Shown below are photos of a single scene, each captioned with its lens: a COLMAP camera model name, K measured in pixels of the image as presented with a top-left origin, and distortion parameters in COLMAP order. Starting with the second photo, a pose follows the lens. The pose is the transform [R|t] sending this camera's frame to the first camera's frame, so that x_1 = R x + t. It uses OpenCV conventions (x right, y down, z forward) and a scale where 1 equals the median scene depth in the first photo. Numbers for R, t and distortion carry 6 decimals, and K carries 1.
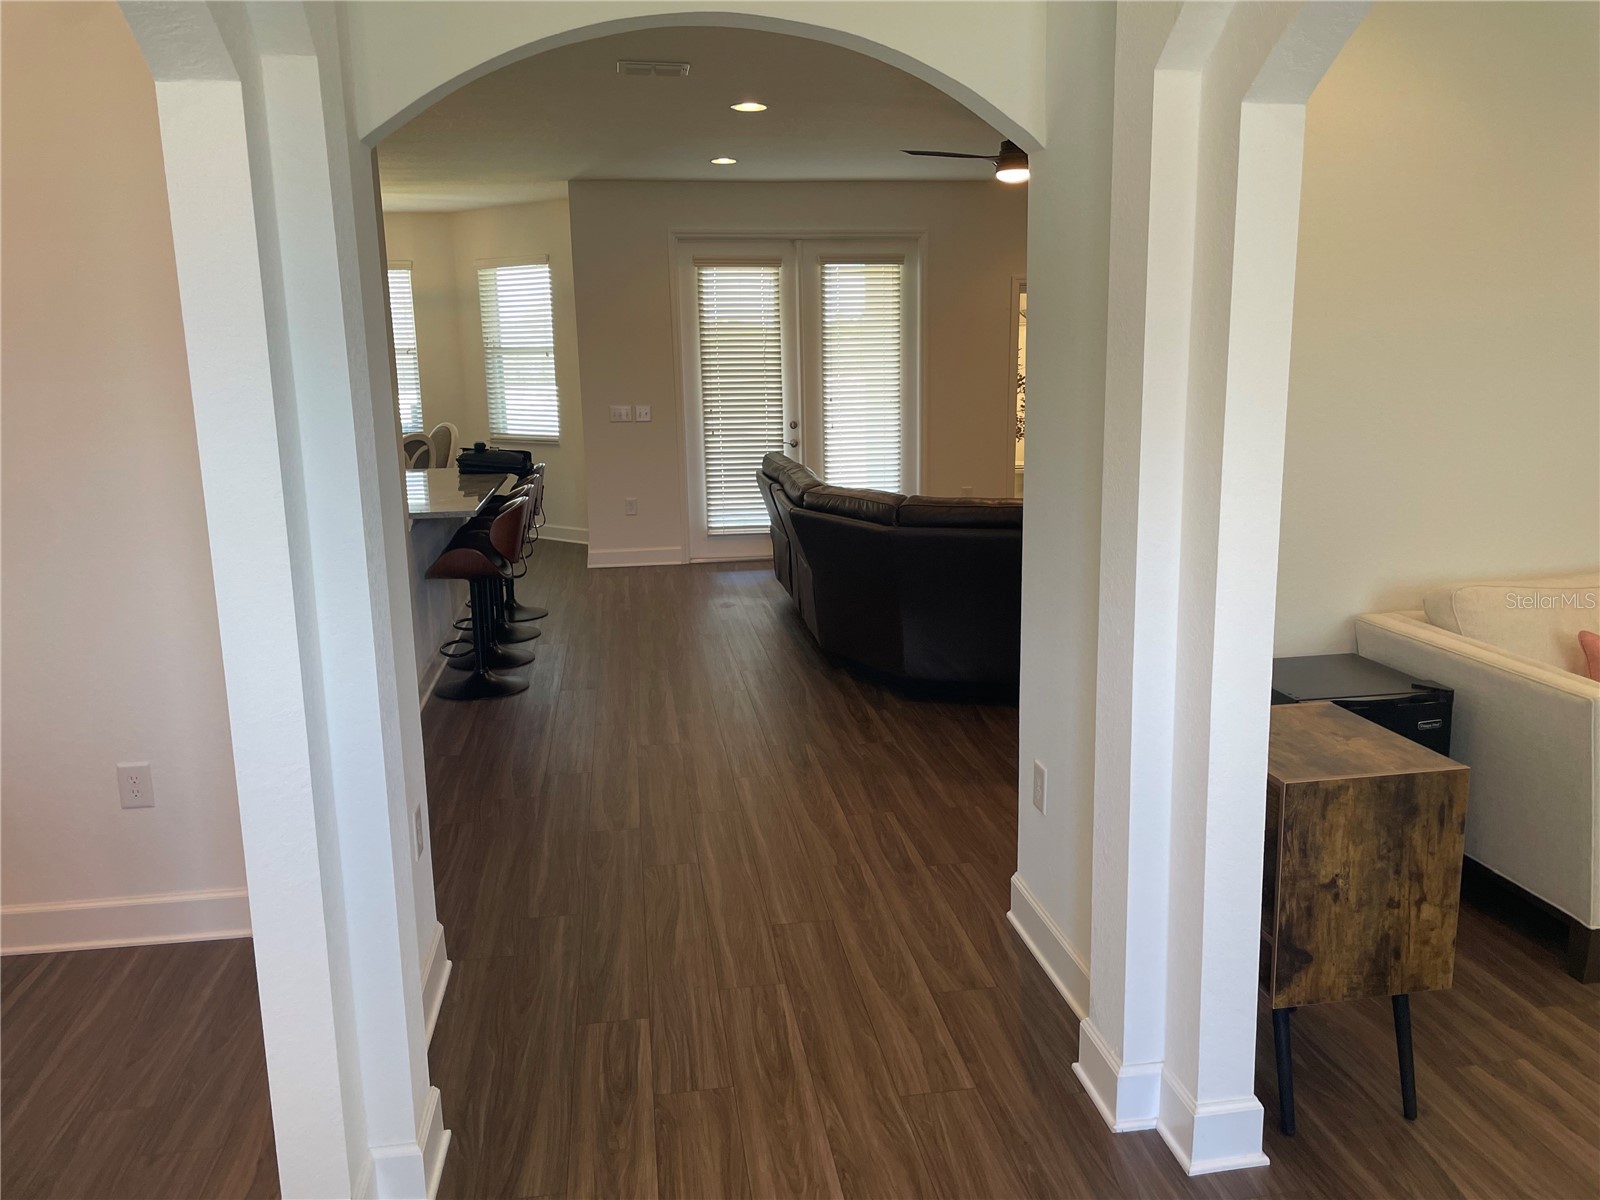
lens RADIAL K [[1188.5, 0, 797.9], [0, 1188.5, 602.2], [0, 0, 1]] dist [0.079446, -0.110187]
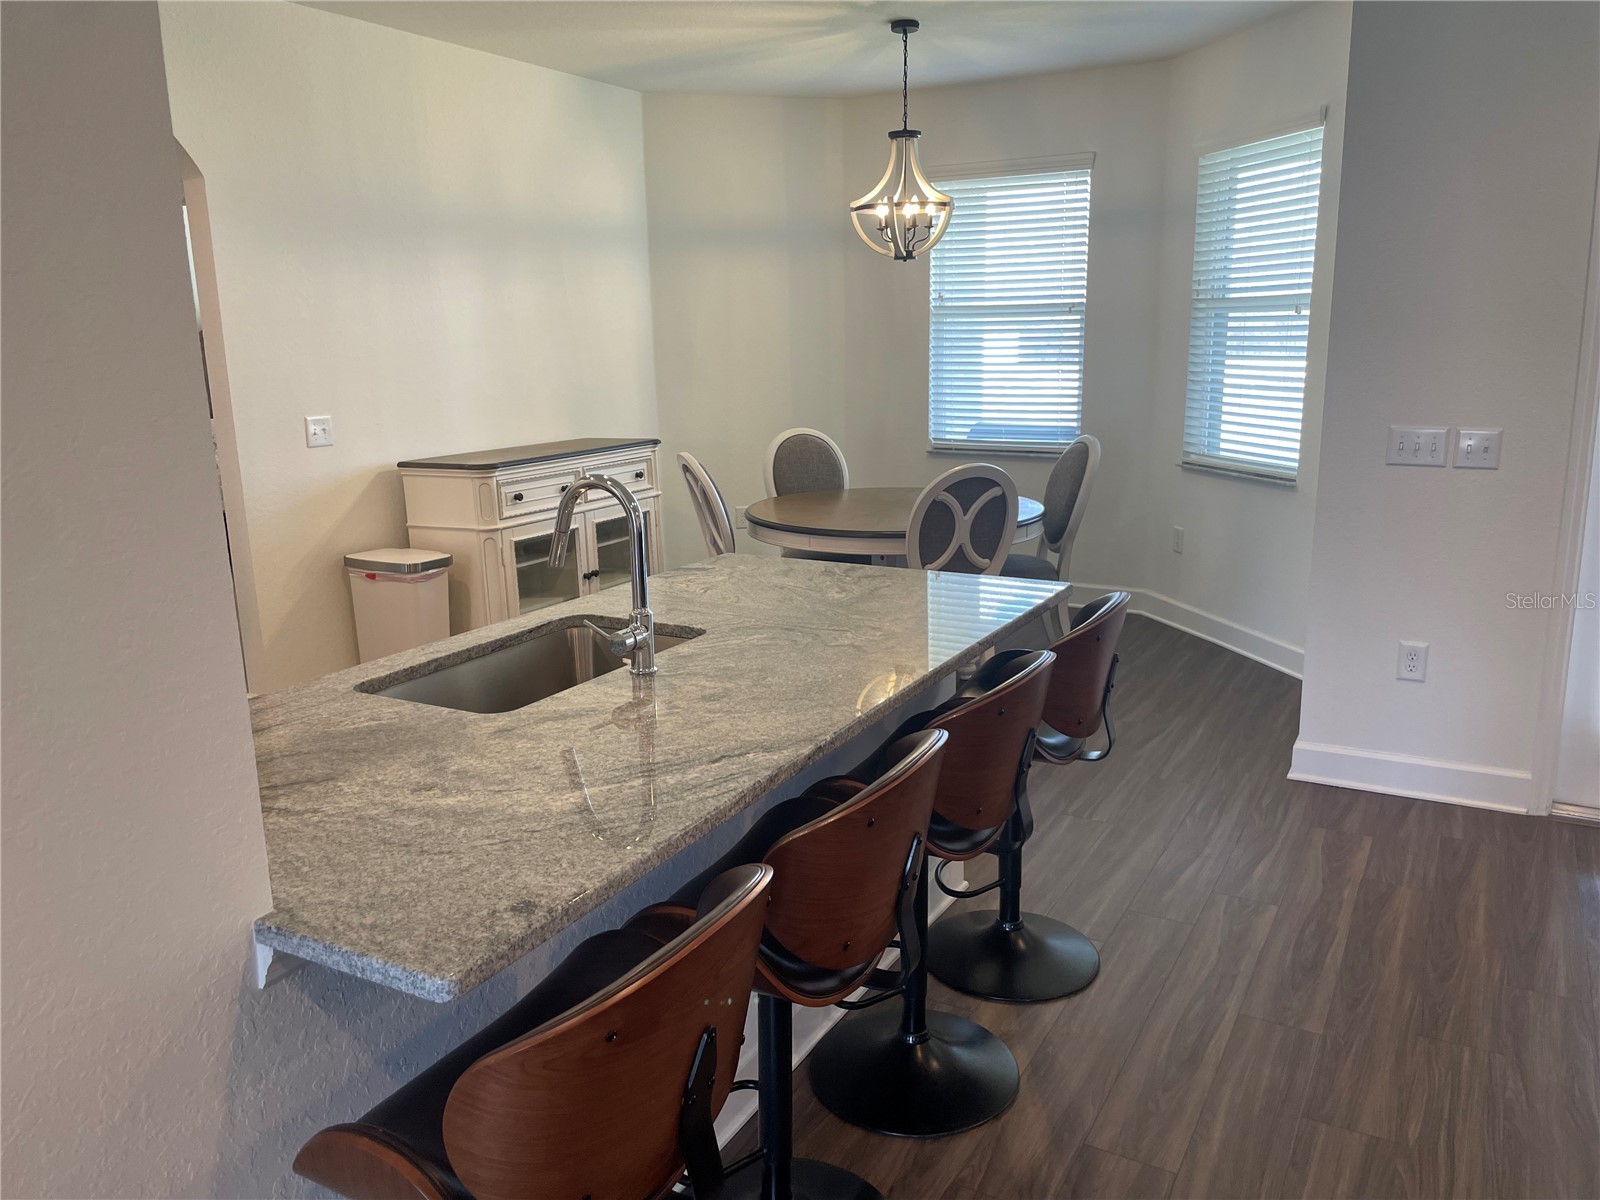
lens RADIAL K [[1188.5, 0, 795.4], [0, 1188.5, 608.0], [0, 0, 1]] dist [0.079446, -0.110187]
pose [[0.761784, 0.146091, -0.631143, -0.030699], [-0.120997, 0.989183, 0.082925, -0.098131], [0.636431, 0.013196, 0.771221, 0.470576]]
